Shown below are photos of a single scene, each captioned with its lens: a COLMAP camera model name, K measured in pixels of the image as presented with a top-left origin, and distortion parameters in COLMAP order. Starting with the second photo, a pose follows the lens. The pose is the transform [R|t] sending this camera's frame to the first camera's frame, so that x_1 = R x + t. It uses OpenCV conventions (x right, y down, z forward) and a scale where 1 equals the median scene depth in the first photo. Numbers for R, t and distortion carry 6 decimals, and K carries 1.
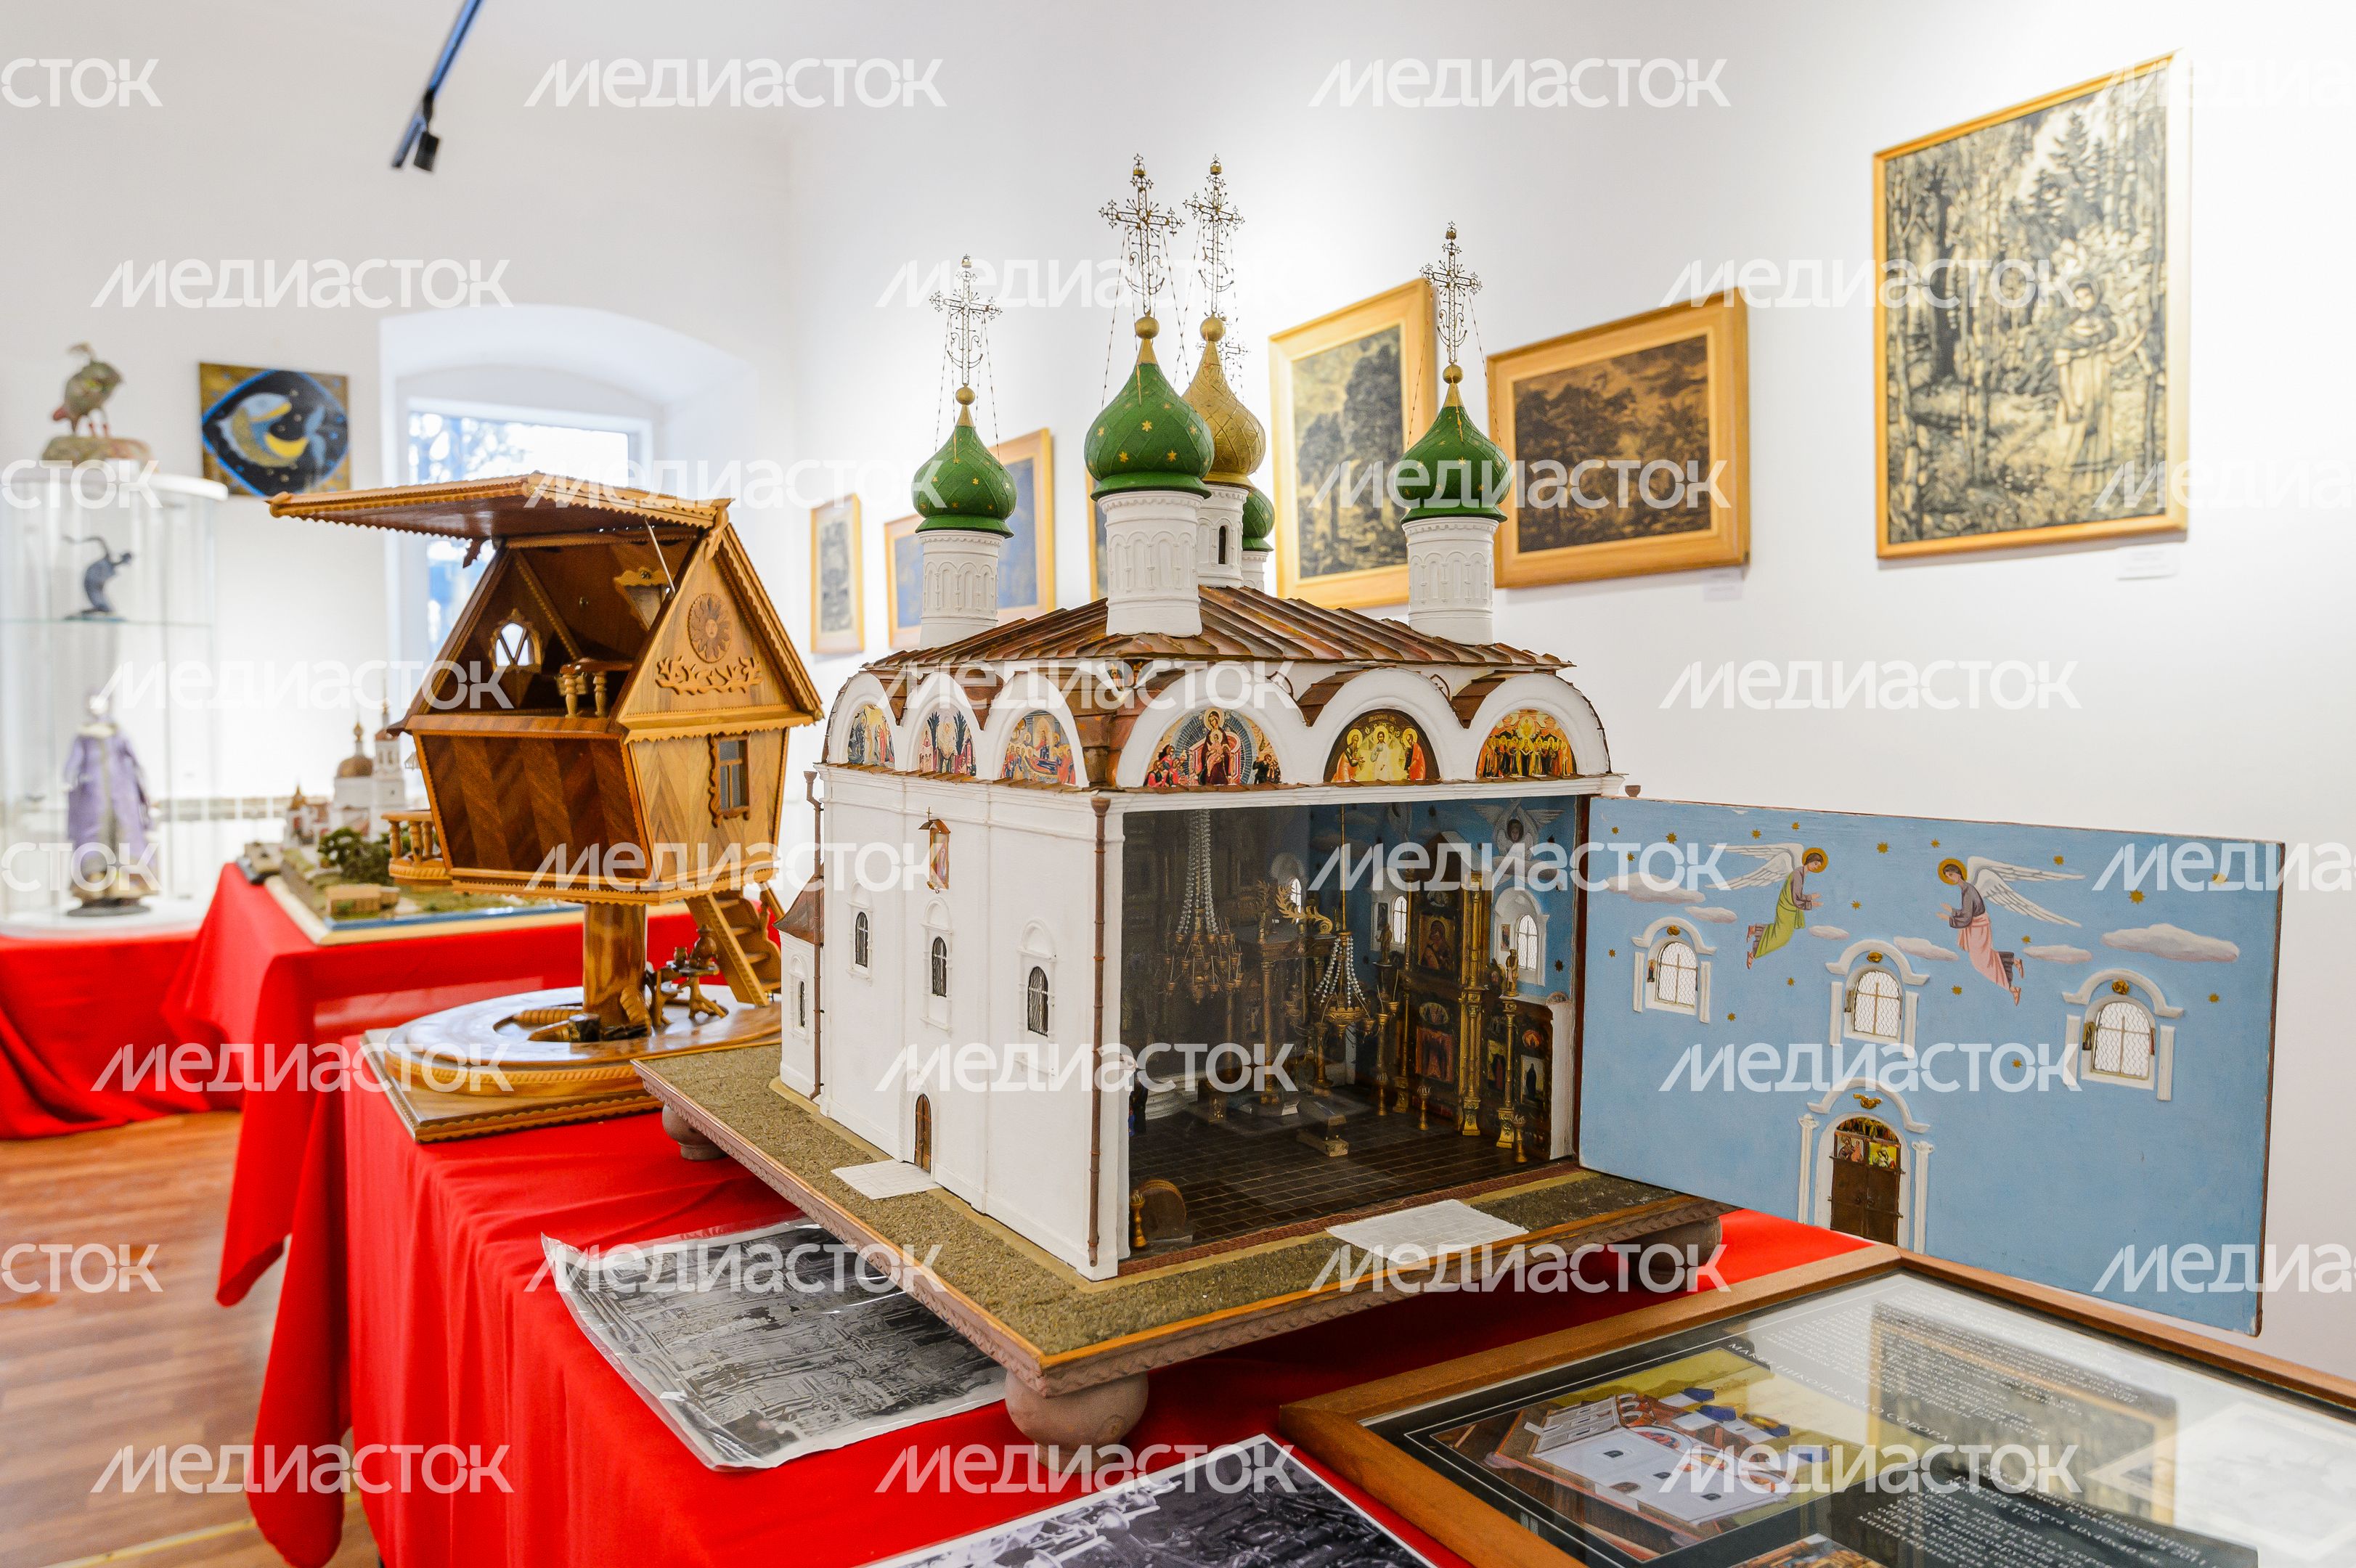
lens RADIAL K [[1598.4, 0, 1165.6], [0, 1598.4, 780.5], [0, 0, 1]] dist [0.011972, -0.012292]
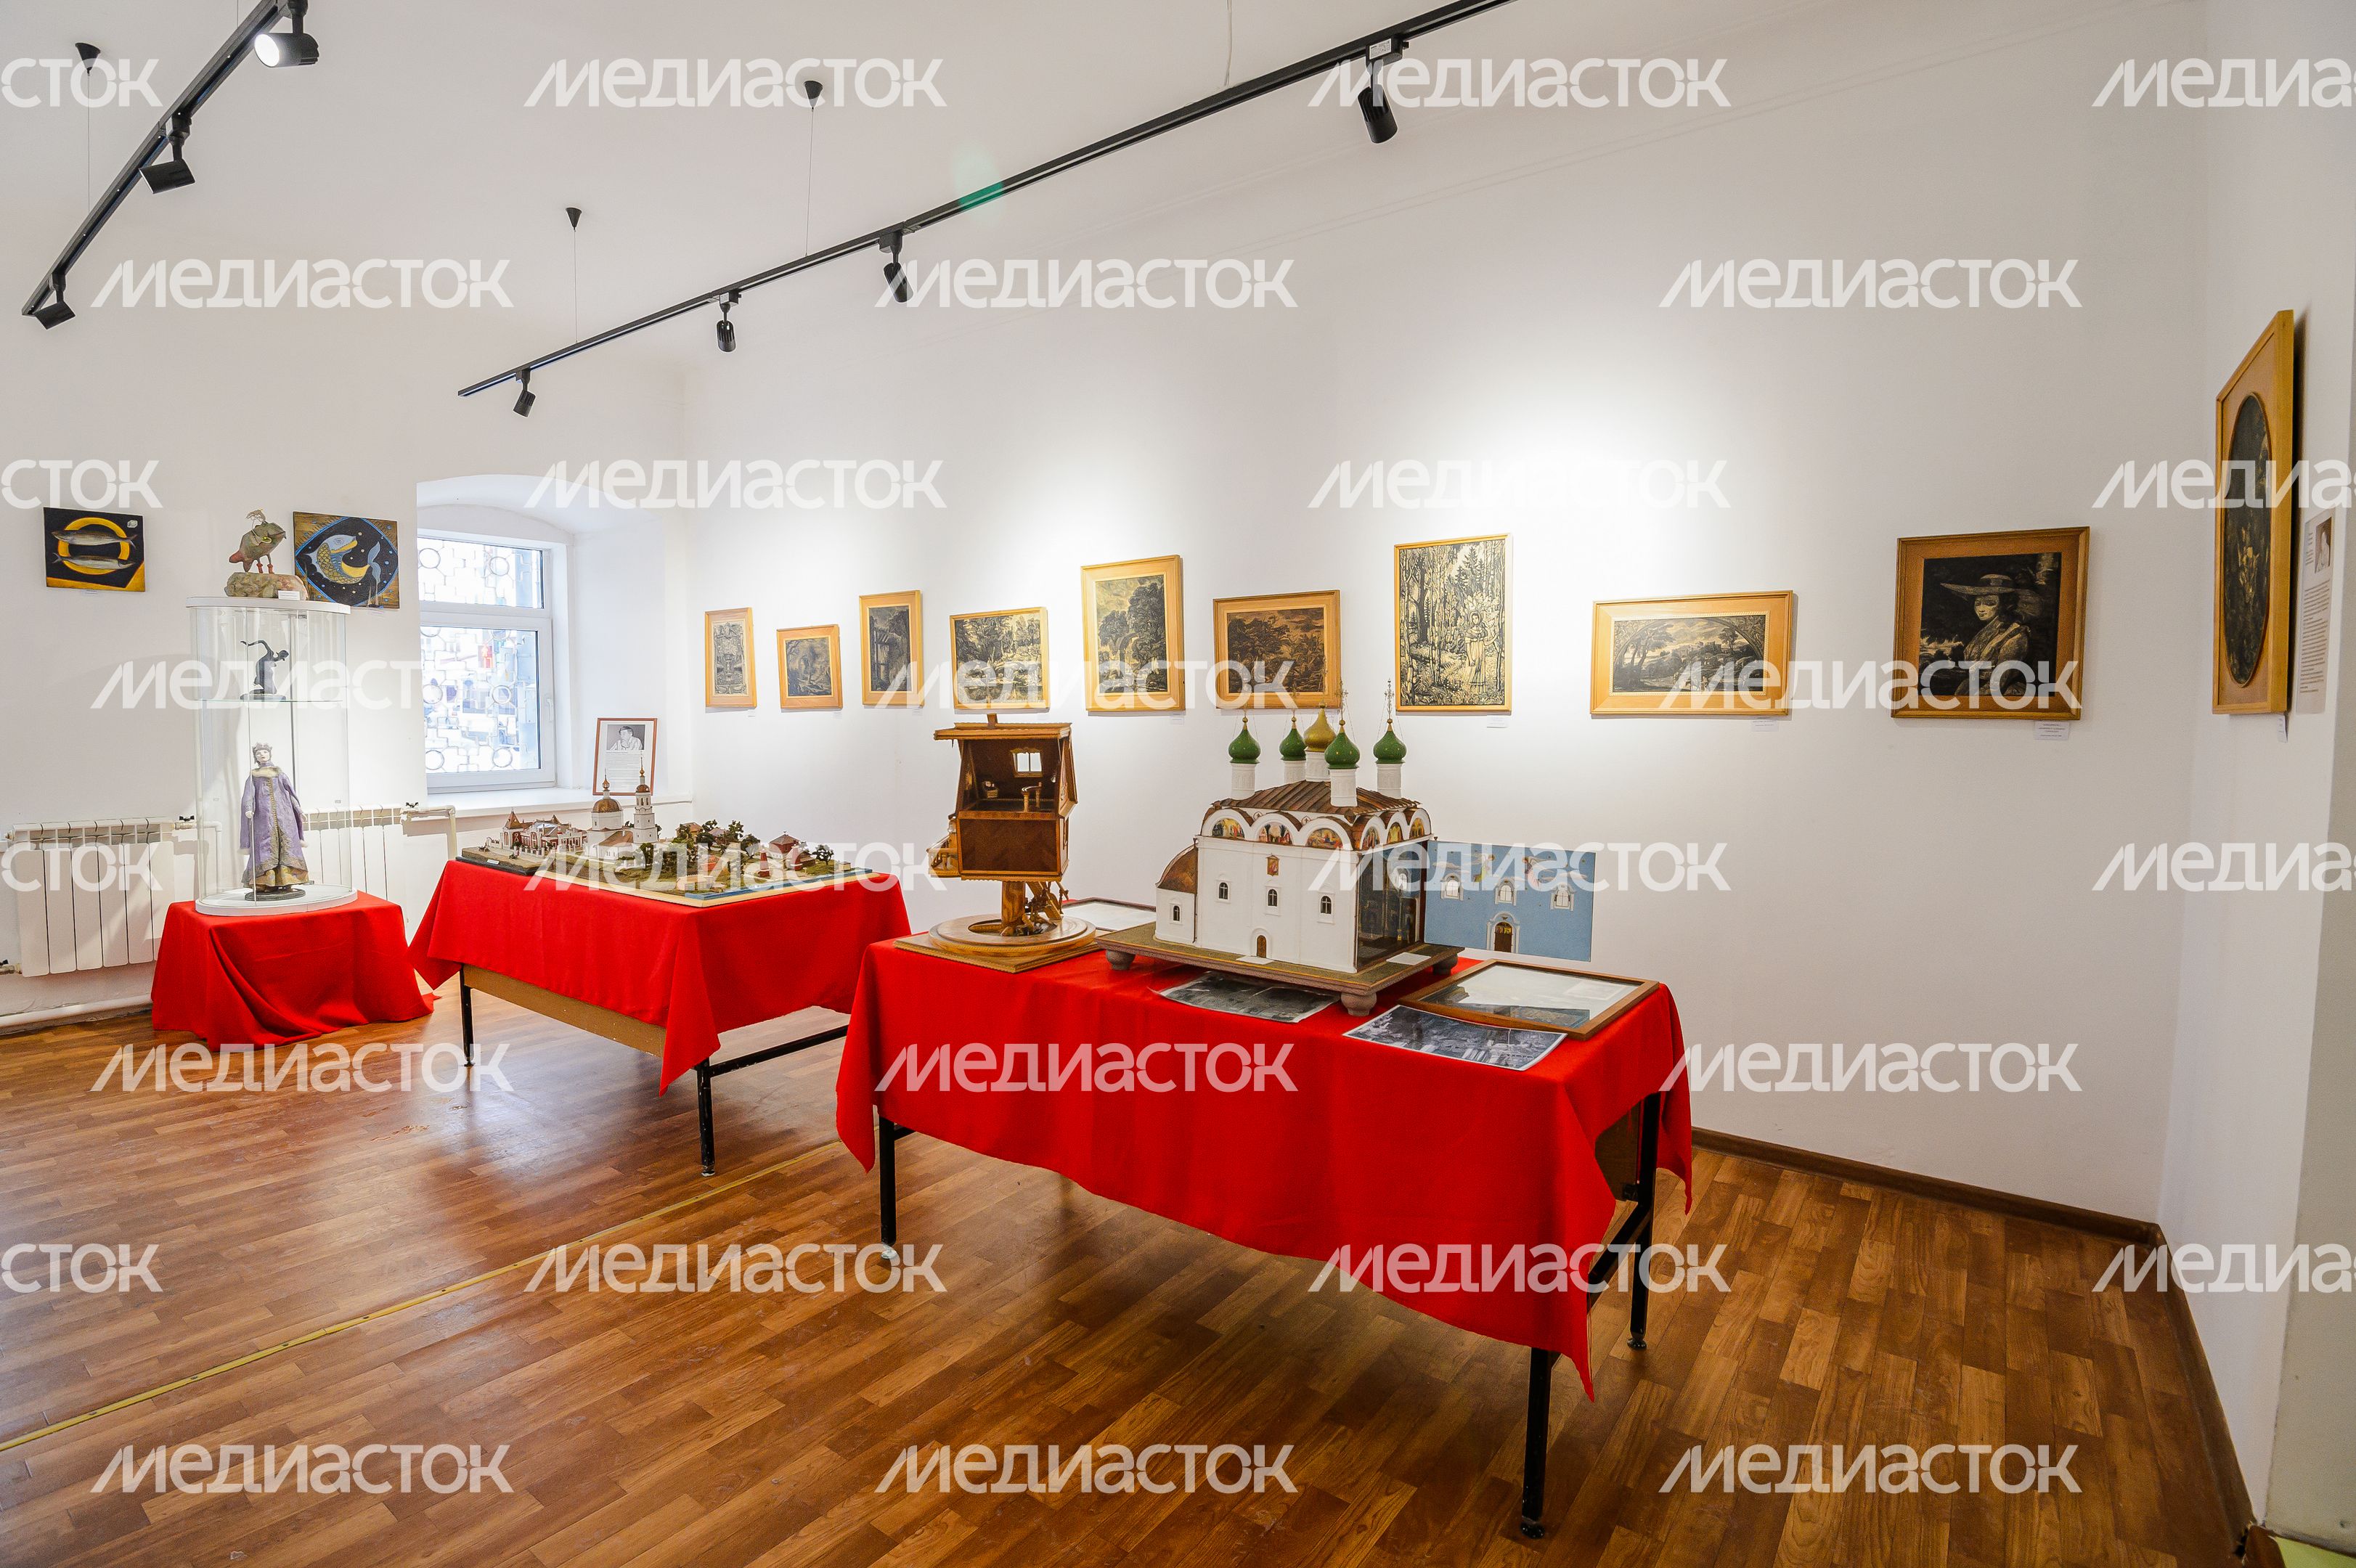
lens RADIAL K [[1098.8, 0, 1181.8], [0, 1098.8, 788.5], [0, 0, 1]] dist [-0.004009, -0.000412]
pose [[0.934375, -0.023370, 0.355524, -0.473064], [0.011704, 0.999321, 0.034930, -0.083583], [-0.356099, -0.028476, 0.934014, -0.467637]]
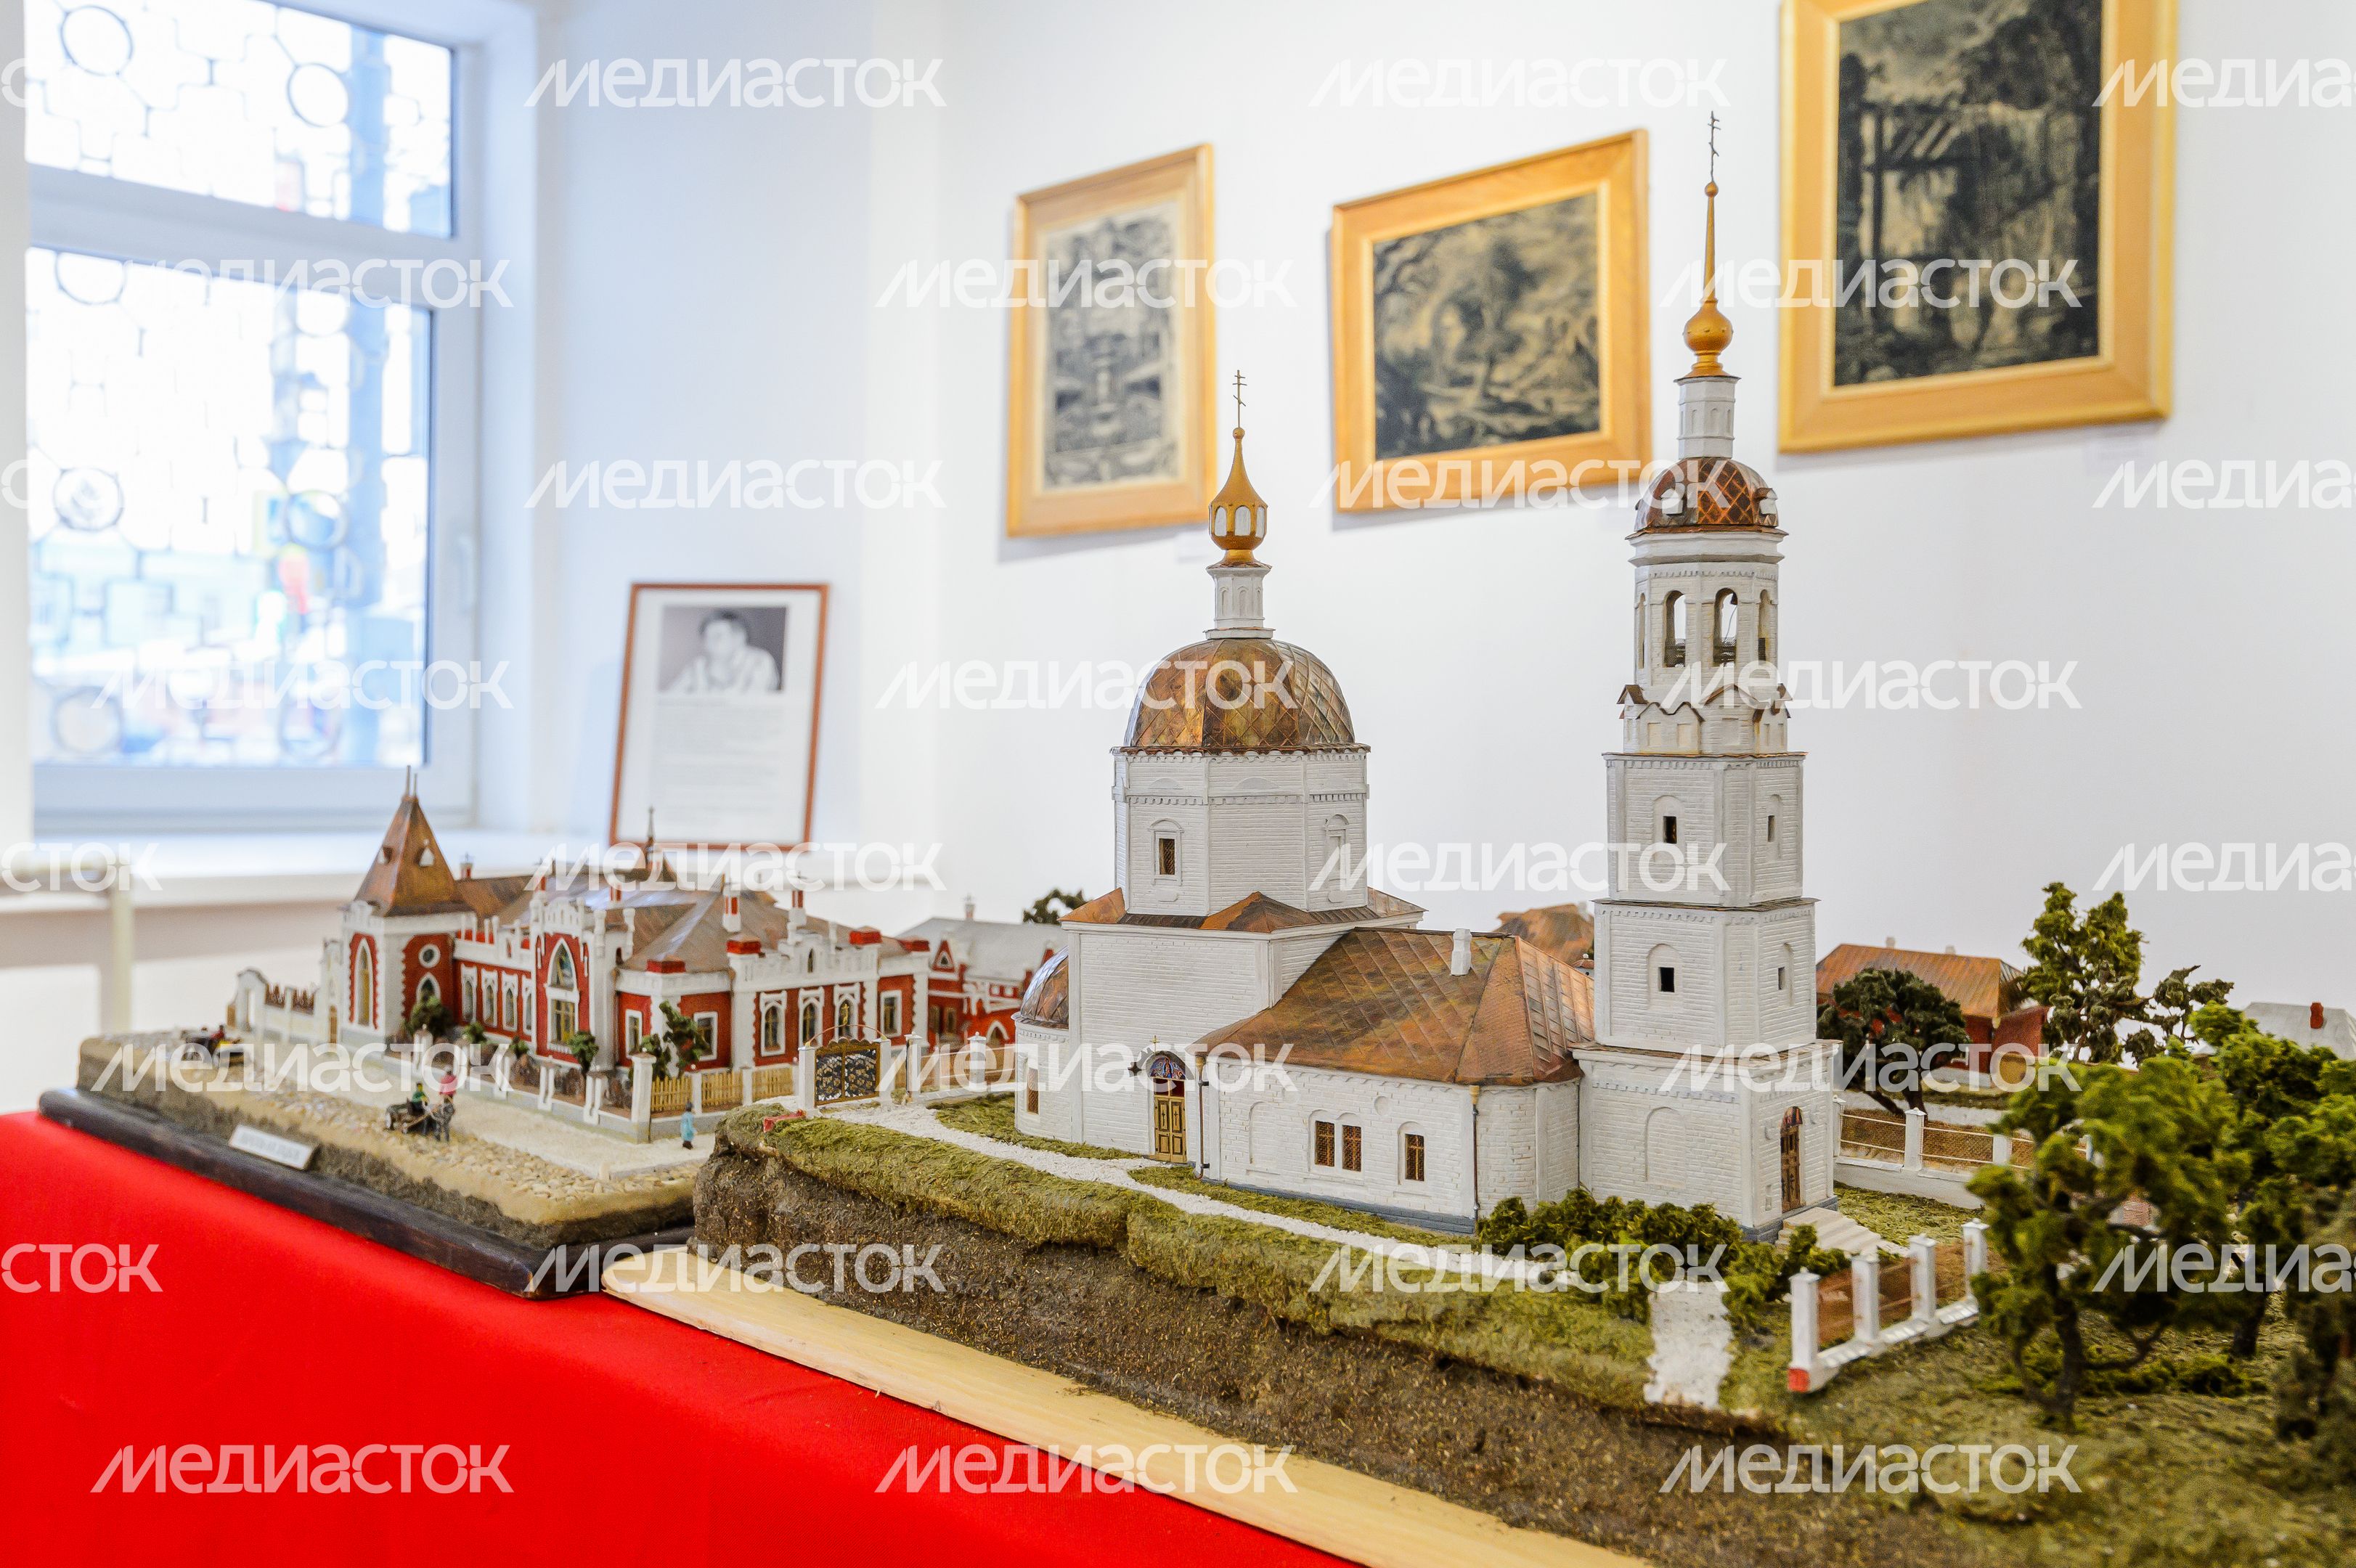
lens RADIAL K [[2339.8, 0, 1178.9], [0, 2339.8, 780.6], [0, 0, 1]] dist [0.019948, 0.000000]
pose [[0.984492, 0.012378, 0.174991, -0.783185], [-0.005973, 0.999294, -0.037080, 0.022175], [-0.175327, 0.035459, 0.983872, 1.049128]]
